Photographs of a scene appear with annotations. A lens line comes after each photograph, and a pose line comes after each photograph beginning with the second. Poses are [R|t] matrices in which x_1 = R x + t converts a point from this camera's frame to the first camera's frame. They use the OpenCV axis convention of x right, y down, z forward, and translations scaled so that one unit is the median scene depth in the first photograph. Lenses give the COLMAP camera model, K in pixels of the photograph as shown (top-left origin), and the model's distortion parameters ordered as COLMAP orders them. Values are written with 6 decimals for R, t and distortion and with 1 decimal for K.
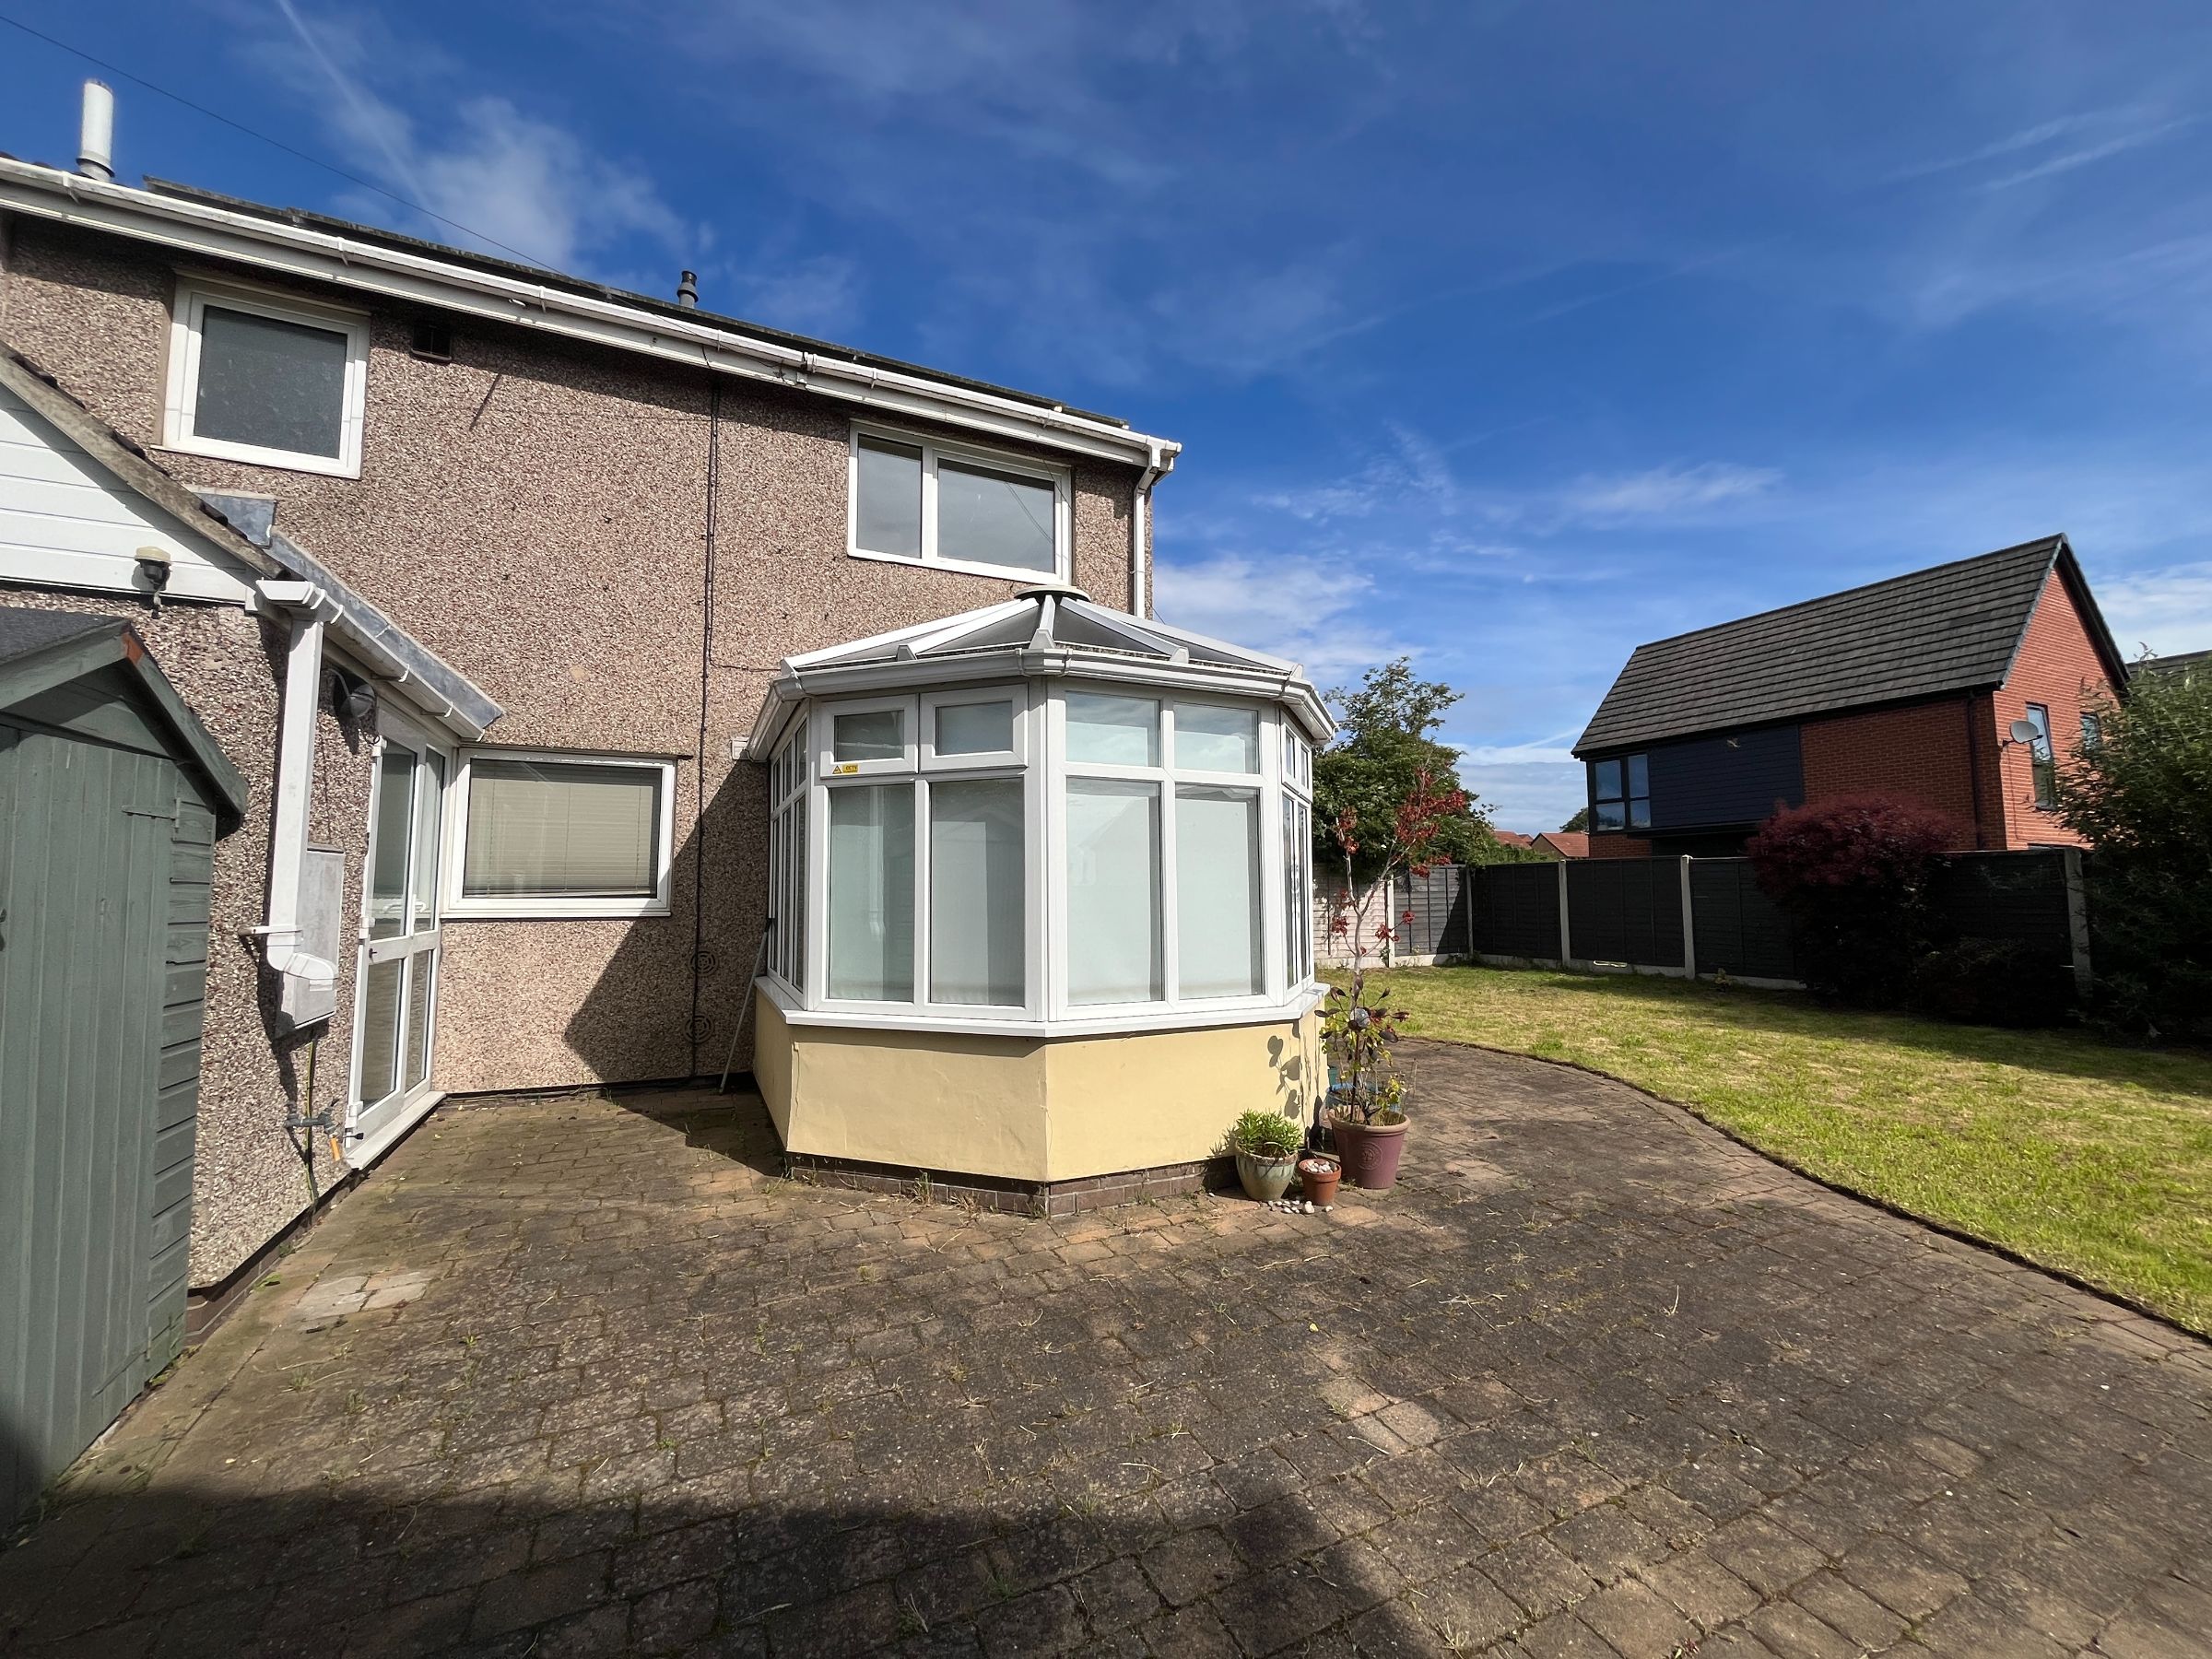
lens RADIAL K [[890.7, 0, 1104.8], [0, 890.7, 822.4], [0, 0, 1]] dist [-0.005474, 0.001052]
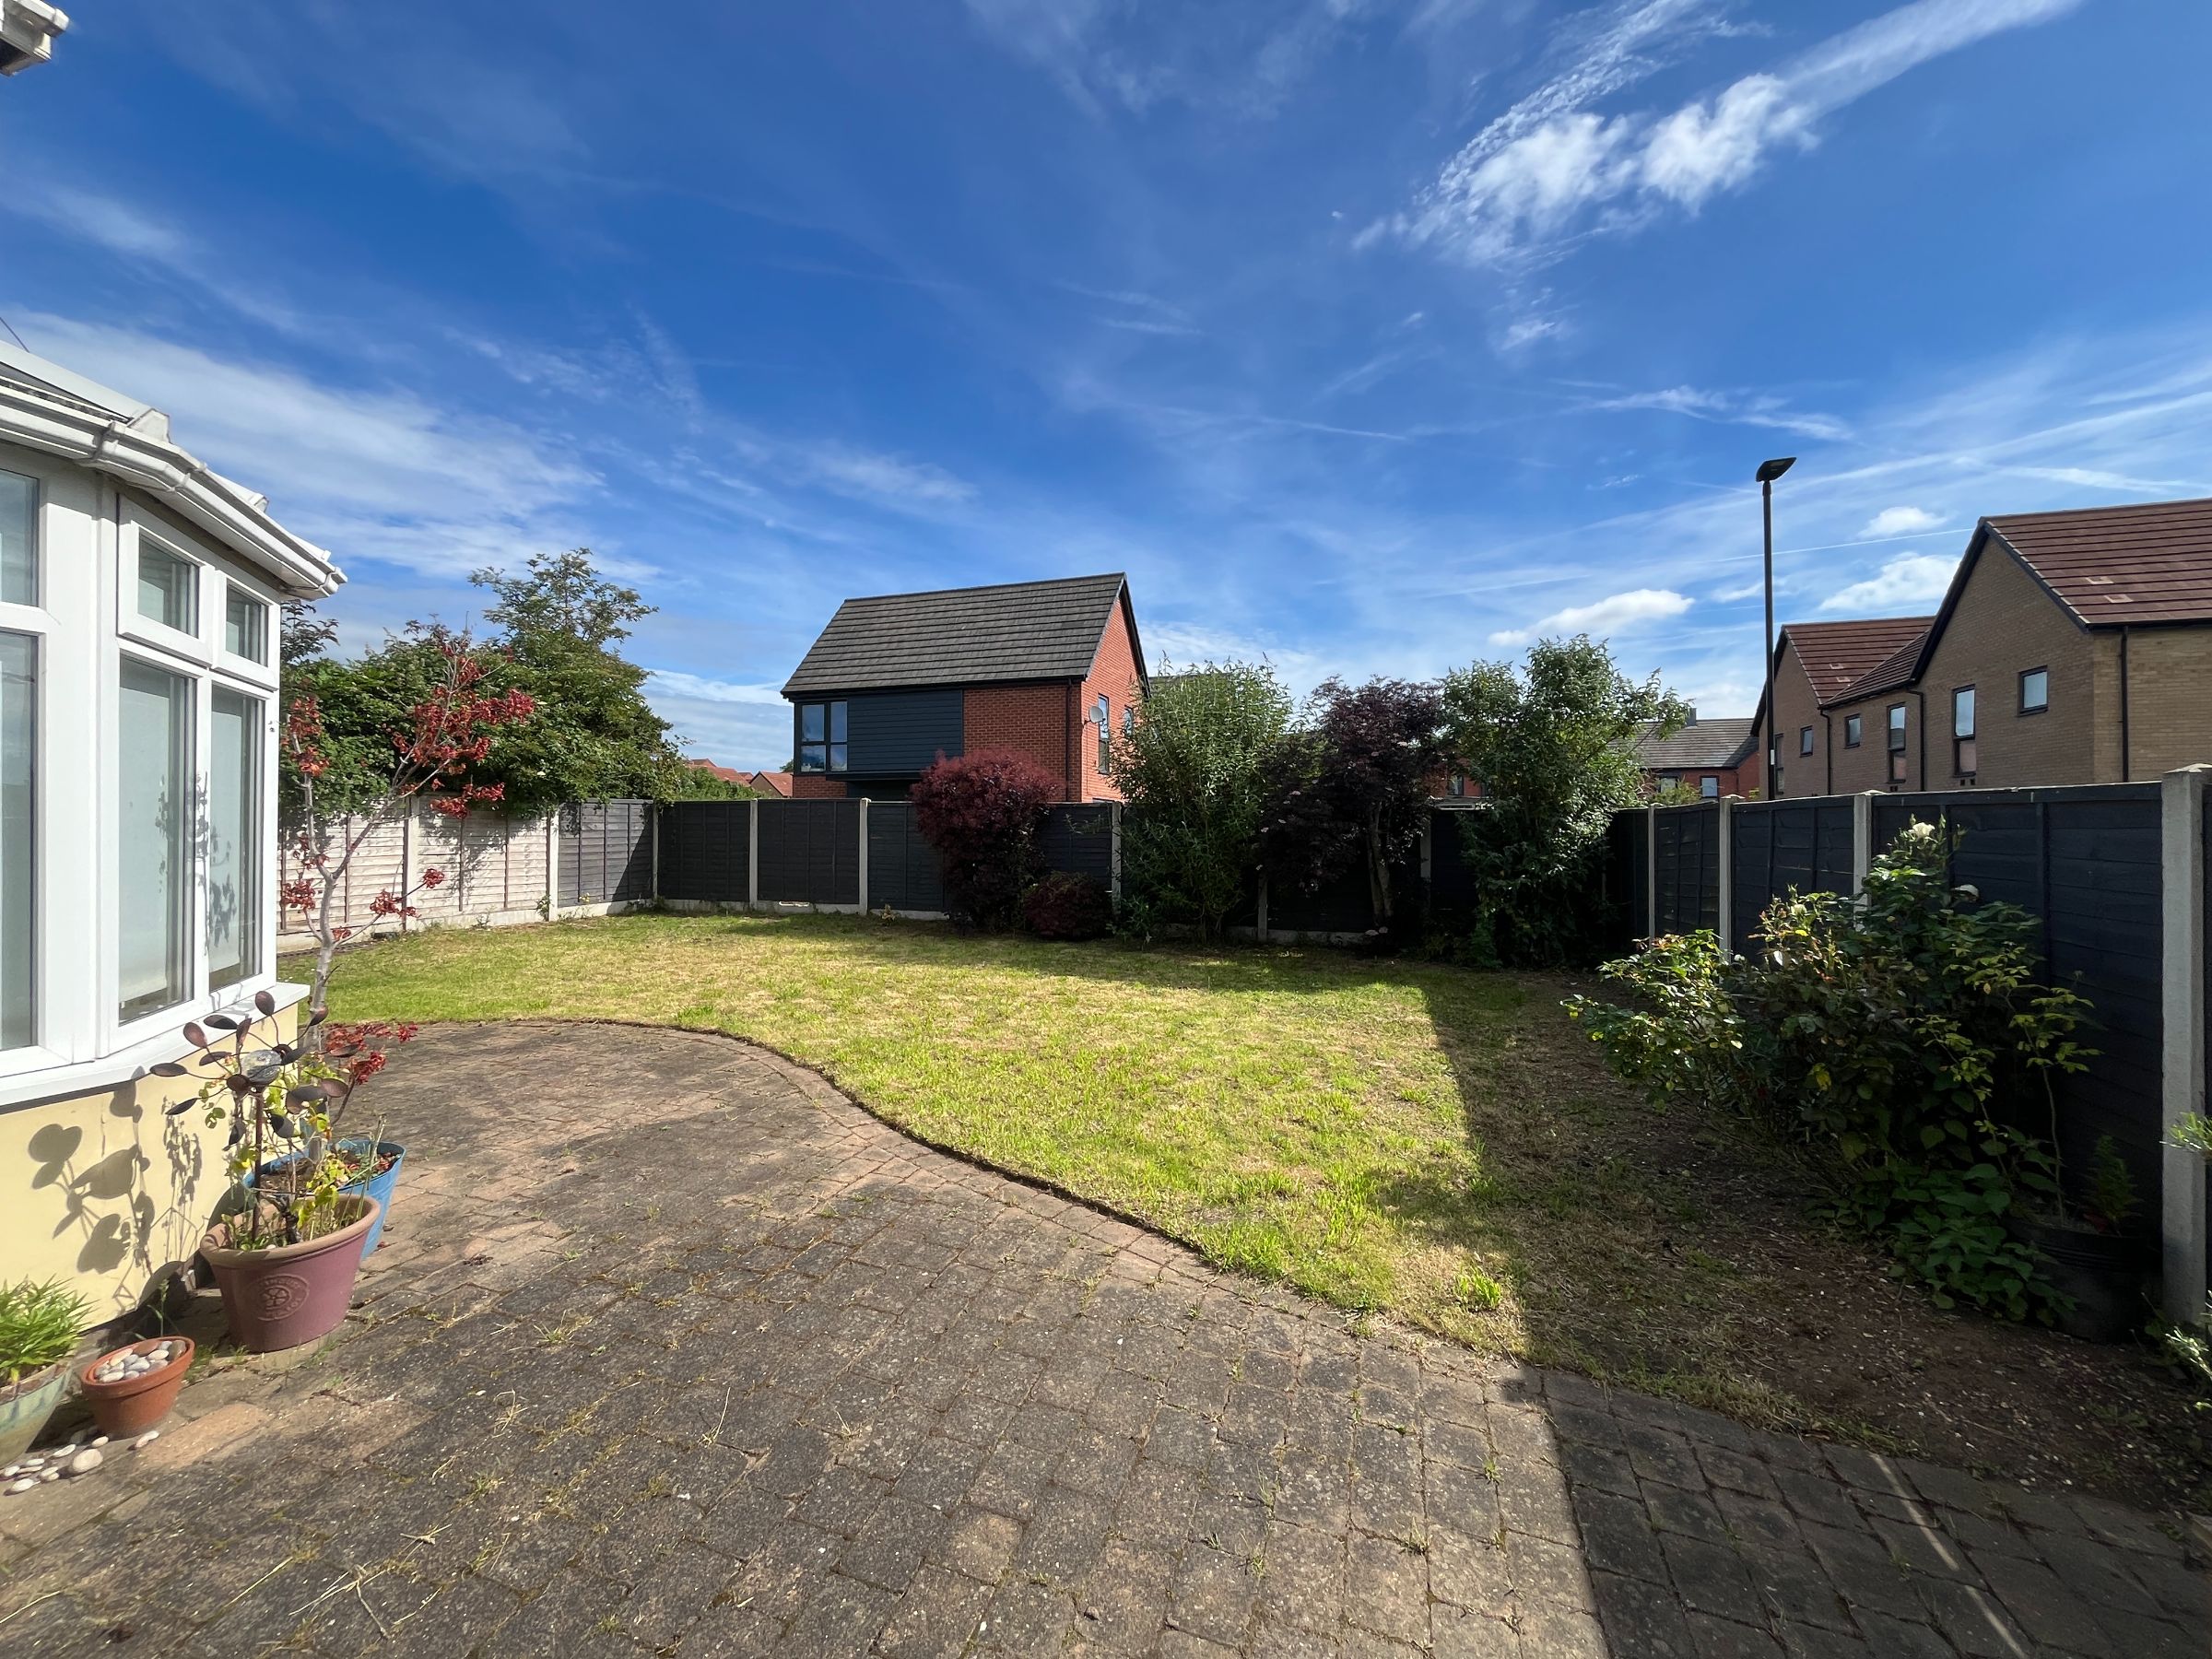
lens RADIAL K [[890.7, 0, 1104.8], [0, 890.7, 822.4], [0, 0, 1]] dist [-0.005474, 0.001052]
pose [[0.681306, 0.013230, 0.731879, 0.124915], [-0.065522, 0.996925, 0.042974, 0.002938], [-0.729060, -0.077233, 0.680078, 0.124918]]
